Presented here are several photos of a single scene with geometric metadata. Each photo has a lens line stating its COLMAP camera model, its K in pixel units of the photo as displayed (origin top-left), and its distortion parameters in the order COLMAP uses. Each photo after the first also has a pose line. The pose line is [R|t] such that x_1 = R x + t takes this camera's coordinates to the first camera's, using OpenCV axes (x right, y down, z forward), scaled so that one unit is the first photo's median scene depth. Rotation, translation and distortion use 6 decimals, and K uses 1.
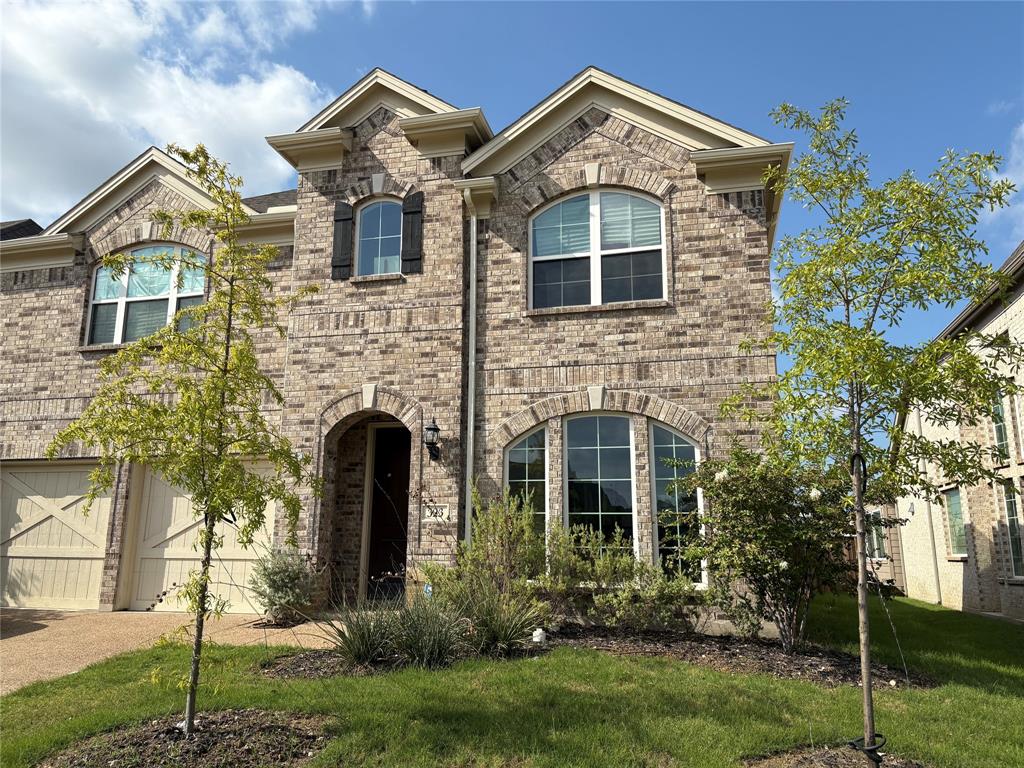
lens RADIAL K [[763.2, 0, 512.6], [0, 763.2, 383.0], [0, 0, 1]] dist [0.008150, 0.000757]
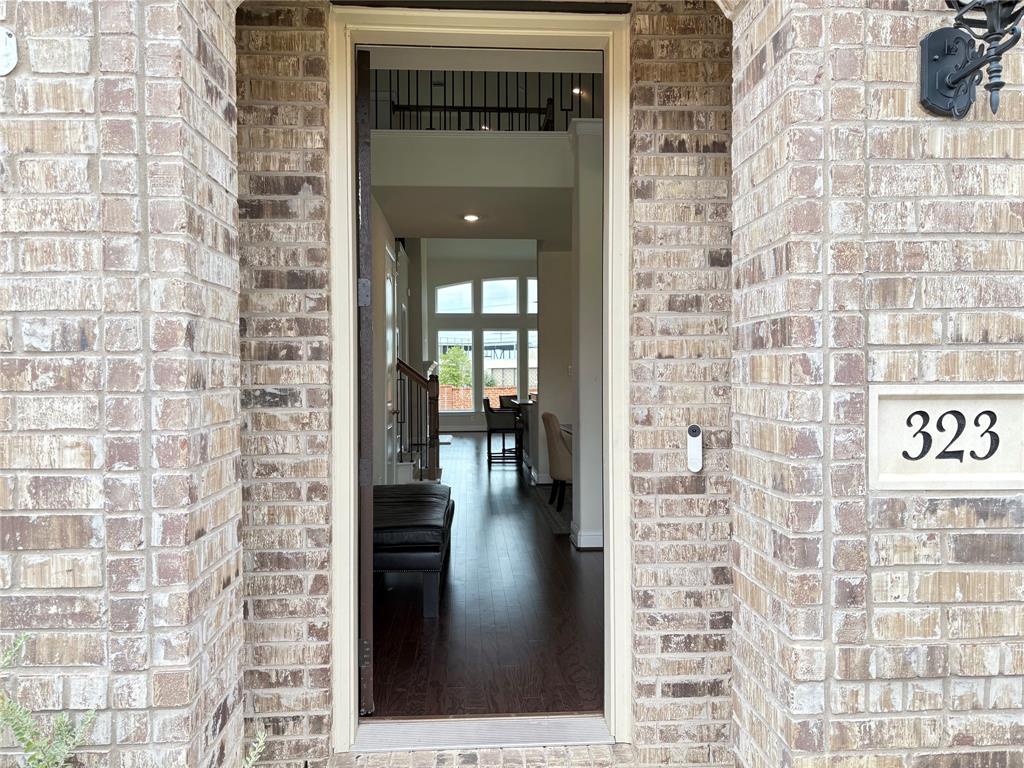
lens RADIAL K [[763.2, 0, 511.0], [0, 763.2, 390.6], [0, 0, 1]] dist [0.008150, 0.000757]
pose [[0.952549, -0.022140, 0.303580, -0.214799], [-0.053312, 0.969800, 0.238005, 0.109412], [-0.299681, -0.242896, 0.922601, 0.765767]]
